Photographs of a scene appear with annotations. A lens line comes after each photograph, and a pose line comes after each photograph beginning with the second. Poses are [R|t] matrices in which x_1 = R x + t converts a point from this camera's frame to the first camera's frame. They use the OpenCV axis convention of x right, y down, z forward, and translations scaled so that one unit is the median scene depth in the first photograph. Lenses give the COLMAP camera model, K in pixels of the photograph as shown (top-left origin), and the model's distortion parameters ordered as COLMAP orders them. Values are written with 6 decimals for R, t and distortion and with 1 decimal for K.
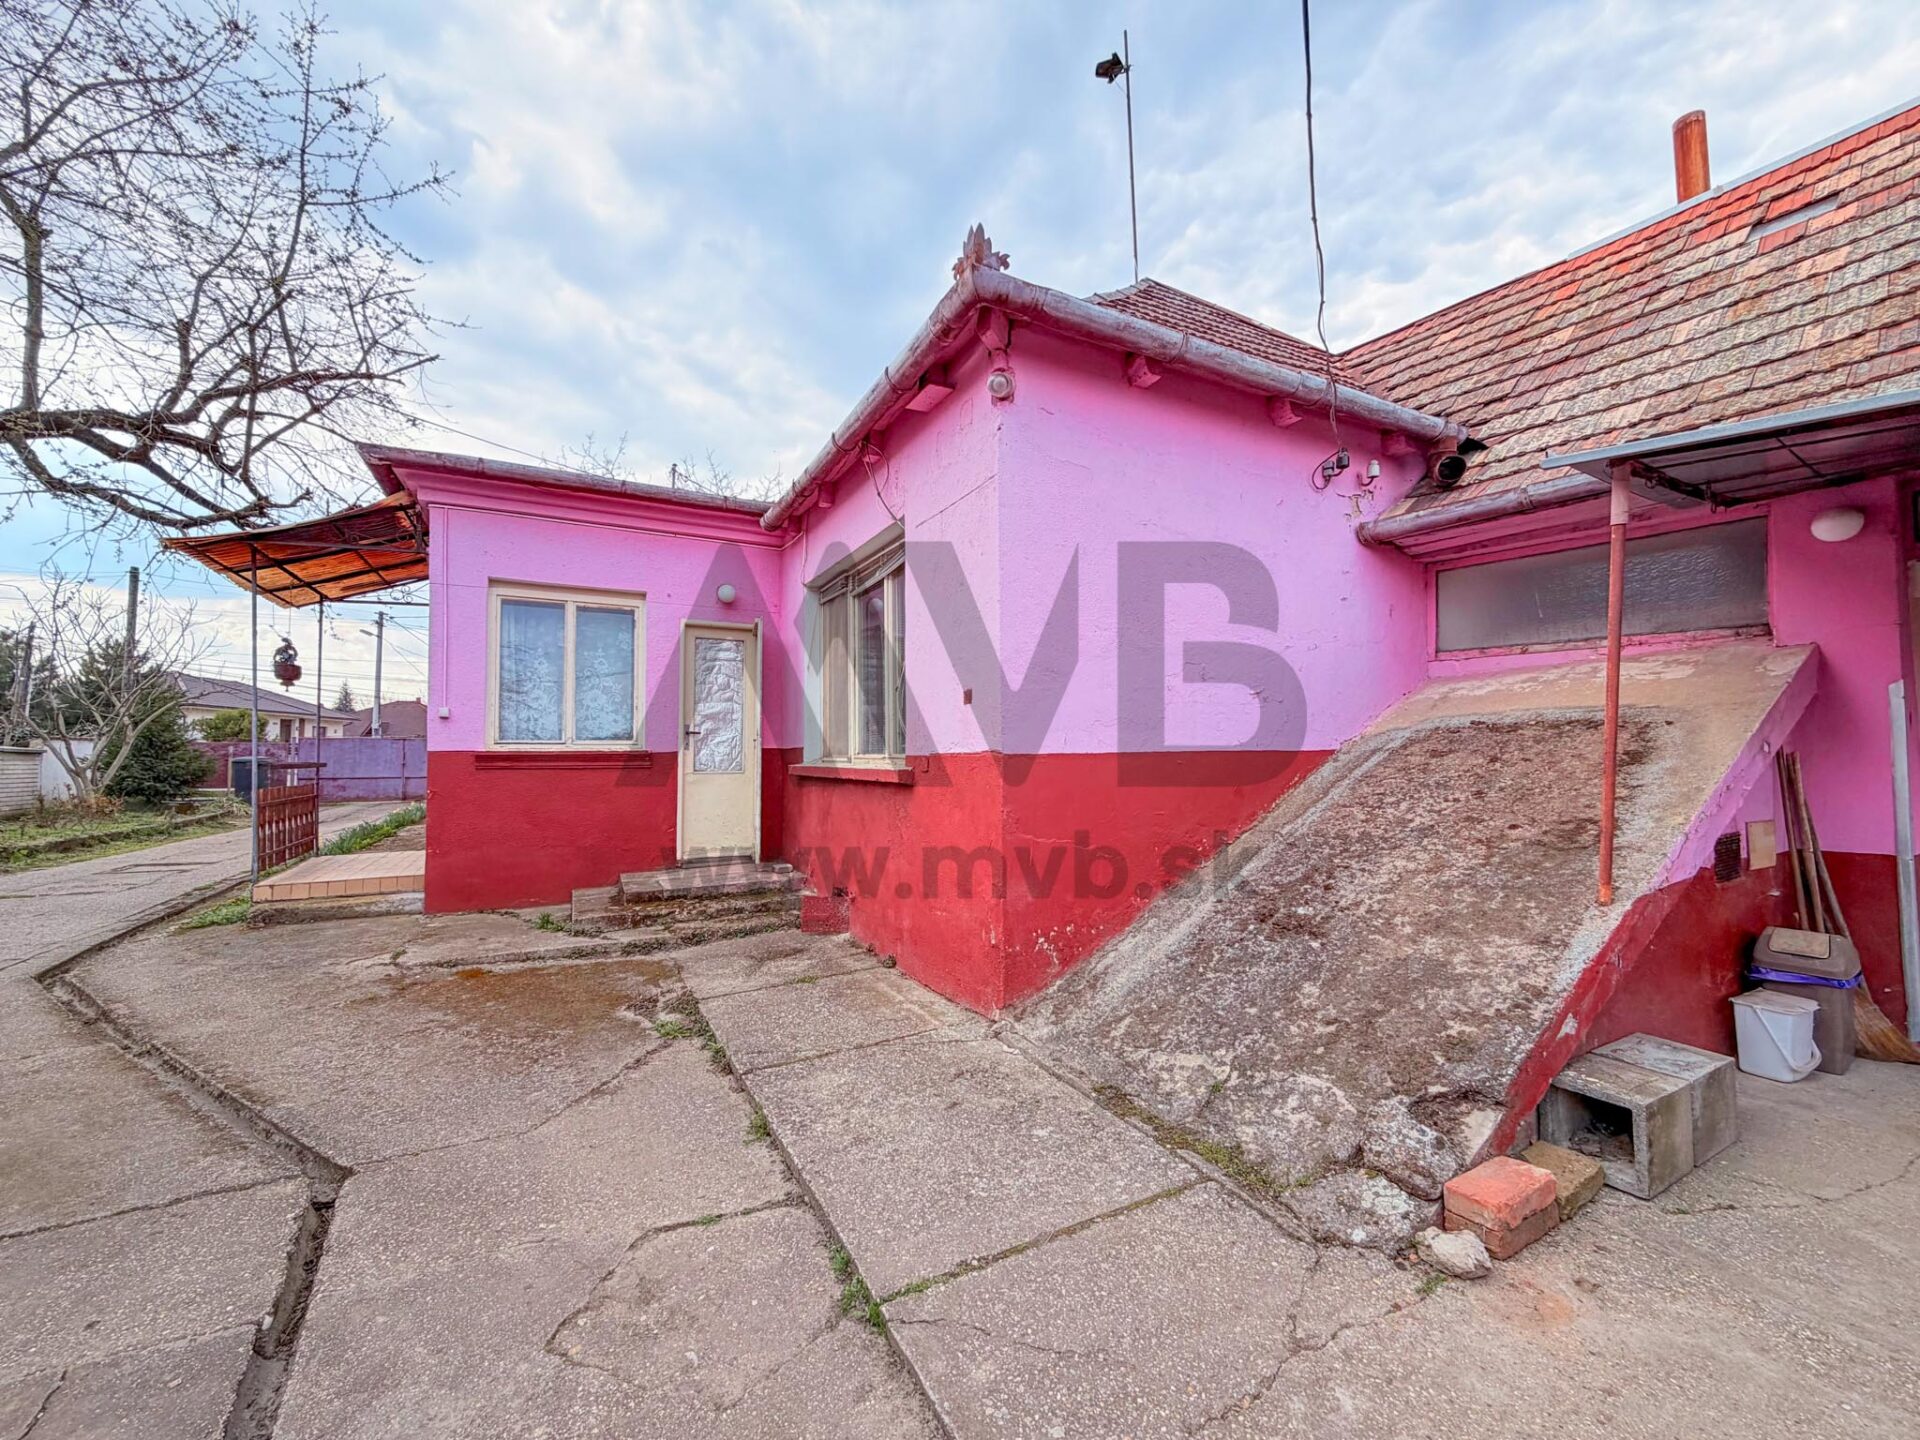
lens RADIAL K [[766.2, 0, 960.0], [0, 766.2, 720.0], [0, 0, 1]] dist [0.000238, -0.000220]
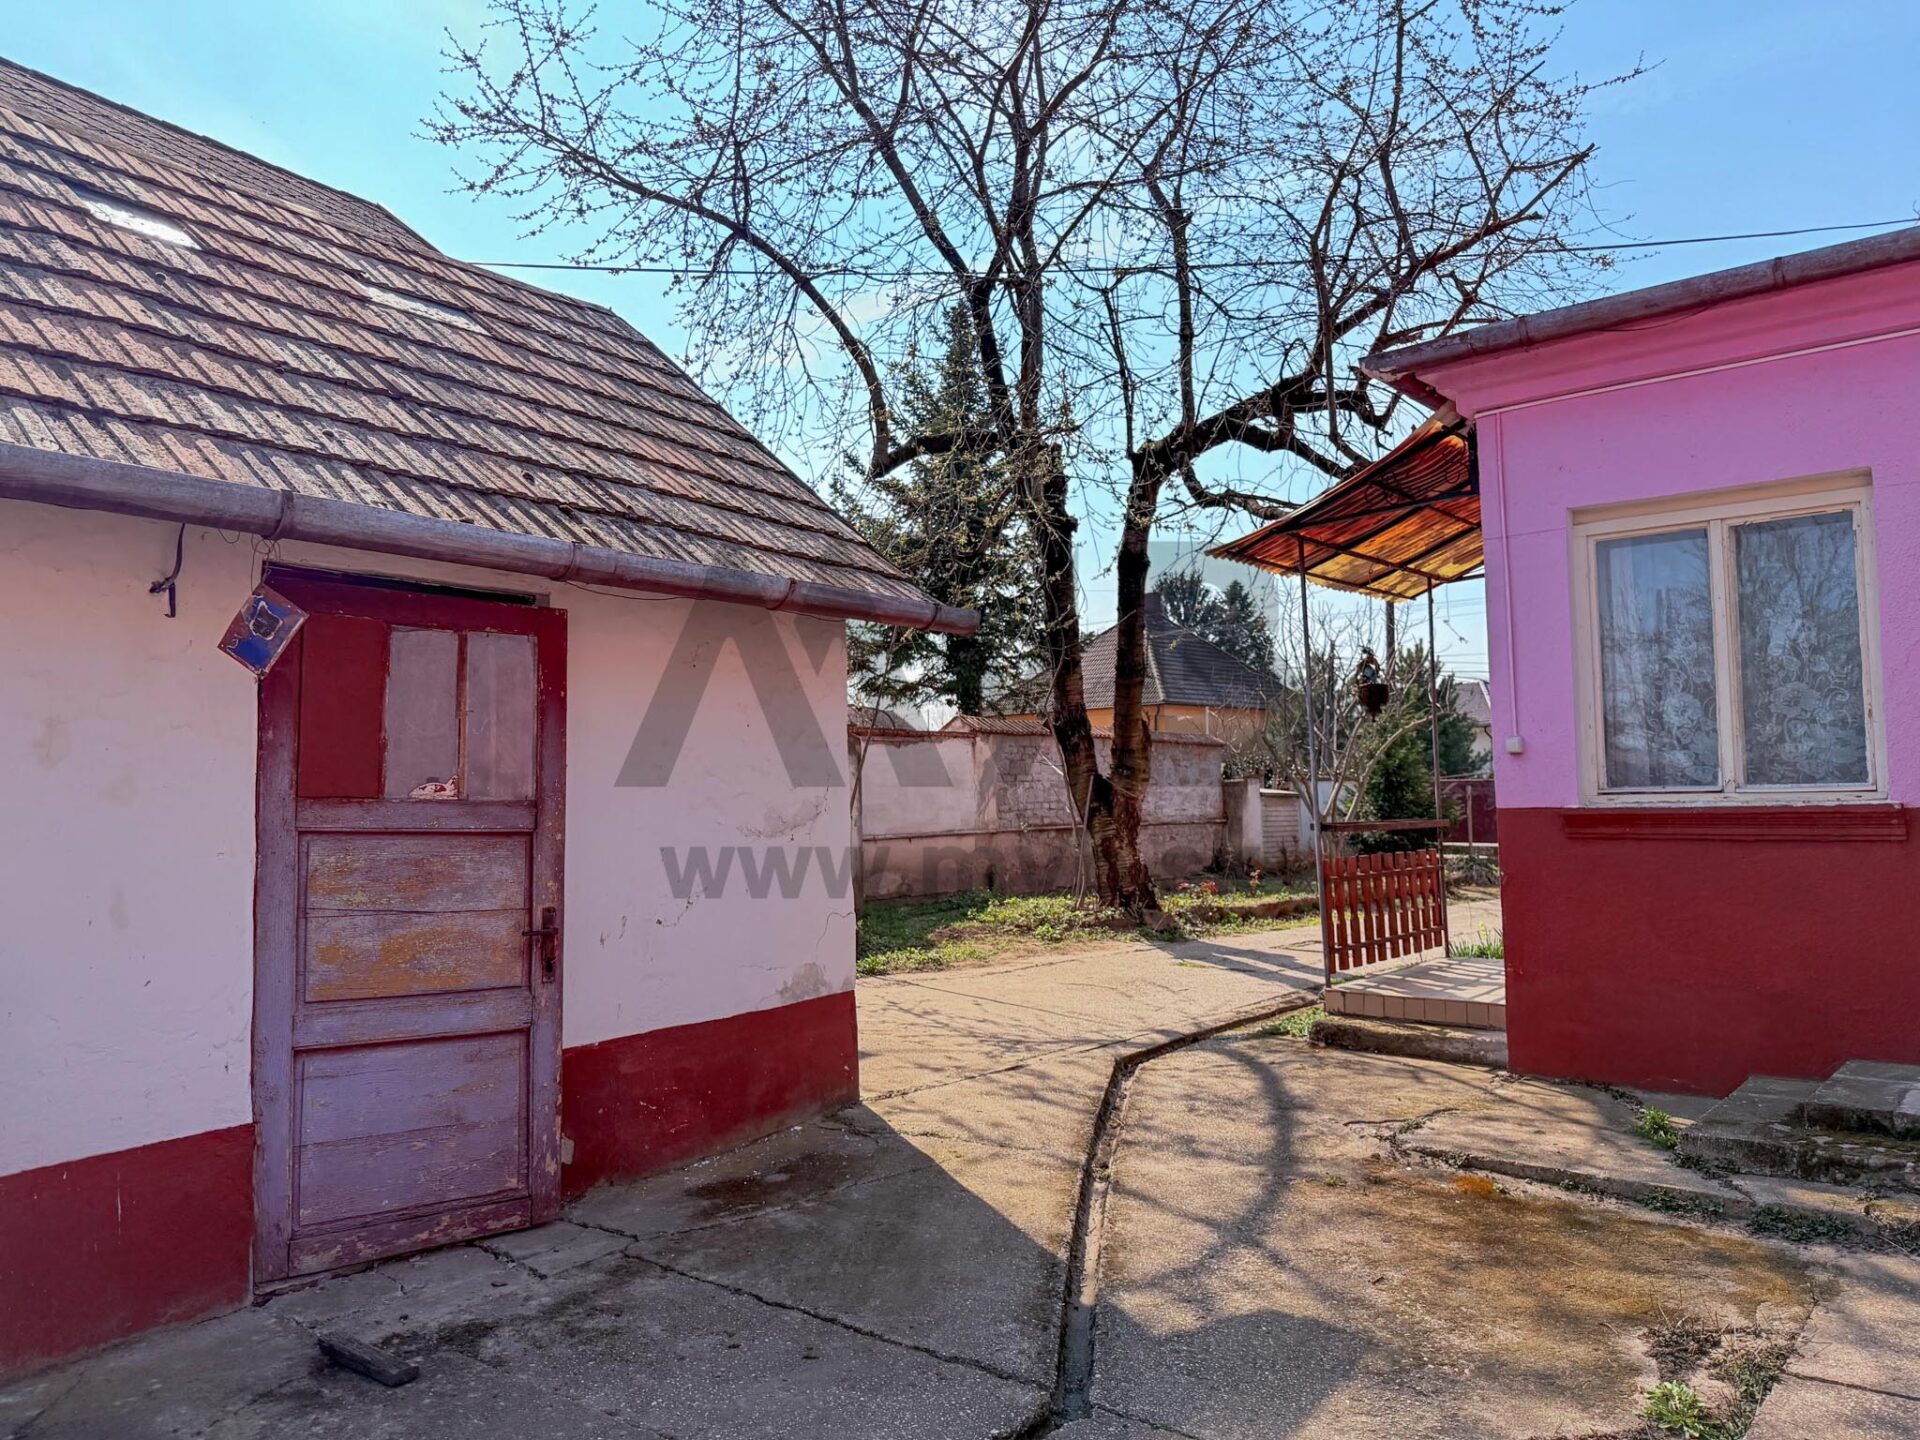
lens RADIAL K [[1365.7, 0, 960.0], [0, 1365.7, 720.0], [0, 0, 1]] dist [0.003818, -0.000853]
pose [[0.366406, -0.056230, -0.928754, 0.177334], [0.056265, 0.997685, -0.038206, -0.012742], [0.928752, -0.038257, 0.368722, 0.181792]]
